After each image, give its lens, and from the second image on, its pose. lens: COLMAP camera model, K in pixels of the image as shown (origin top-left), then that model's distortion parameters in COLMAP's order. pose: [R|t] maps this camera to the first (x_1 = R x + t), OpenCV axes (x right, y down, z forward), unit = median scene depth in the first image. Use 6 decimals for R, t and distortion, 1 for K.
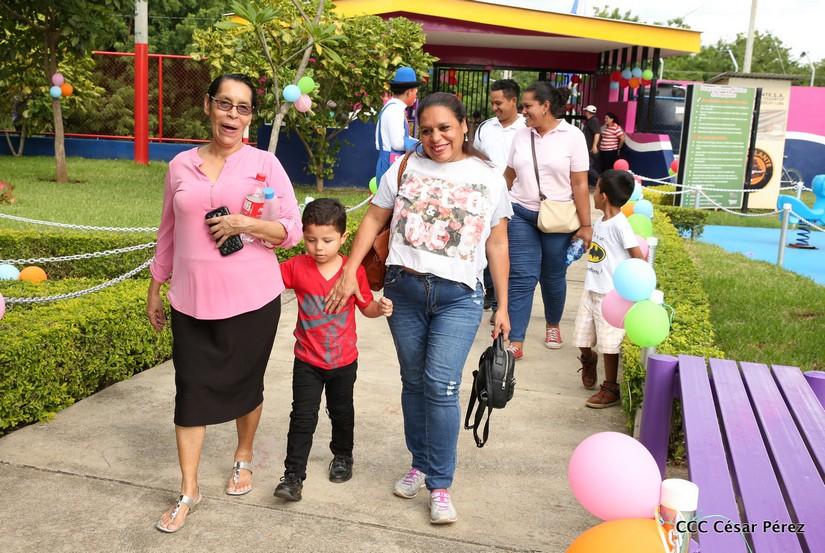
lens RADIAL K [[877.0, 0, 412.5], [0, 877.0, 276.5], [0, 0, 1]] dist [0.001396, 0.001099]
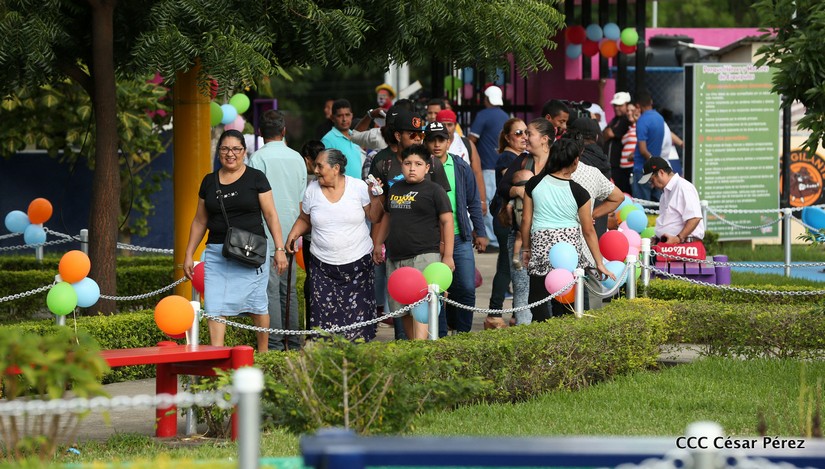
lens RADIAL K [[5100.2, 0, 412.5], [0, 5100.2, 234.5], [0, 0, 1]] dist [0.572983, 7.866669]
pose [[0.977192, -0.050264, 0.206325, -0.731745], [0.078682, 0.988132, -0.131926, 0.426615], [-0.197245, 0.145151, 0.969549, -2.831111]]
